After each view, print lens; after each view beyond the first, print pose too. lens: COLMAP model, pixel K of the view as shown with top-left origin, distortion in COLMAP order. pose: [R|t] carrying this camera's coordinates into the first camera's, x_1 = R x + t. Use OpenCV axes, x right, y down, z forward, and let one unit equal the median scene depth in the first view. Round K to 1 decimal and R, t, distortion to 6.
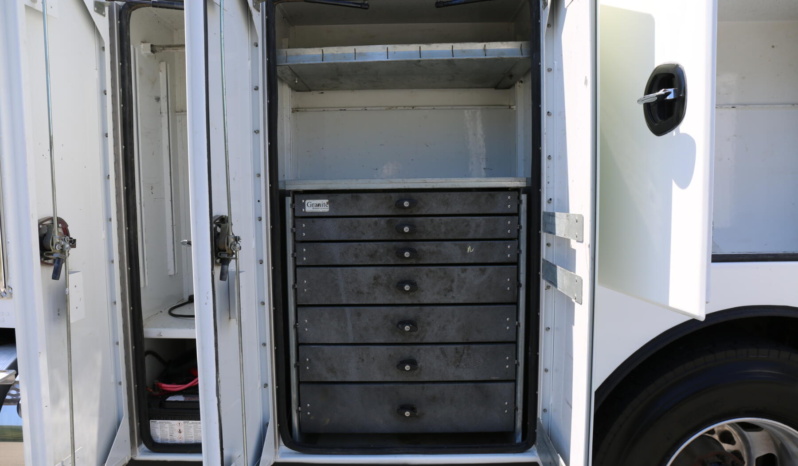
lens RADIAL K [[535.7, 0, 378.1], [0, 535.7, 227.2], [0, 0, 1]] dist [-0.087697, 0.061230]
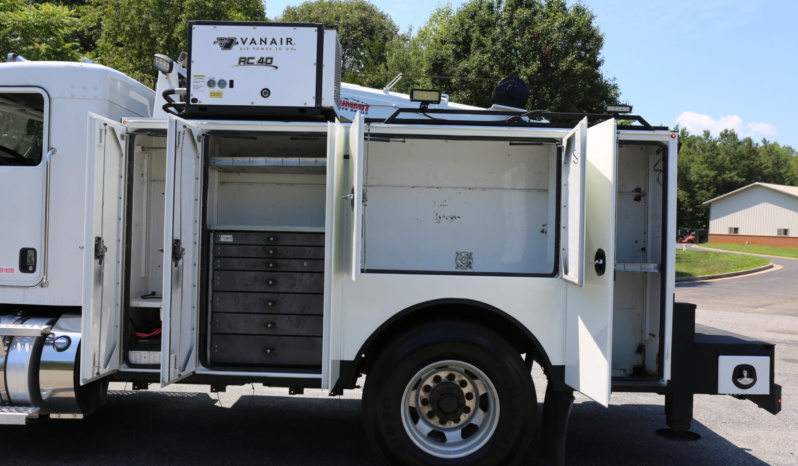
lens RADIAL K [[697.5, 0, 394.0], [0, 697.5, 223.3], [0, 0, 1]] dist [-0.066301, 0.072562]
pose [[0.998763, 0.037998, 0.032061, 0.401721], [-0.034855, 0.995011, -0.093474, 0.117765], [-0.035453, 0.092241, 0.995105, -1.497640]]
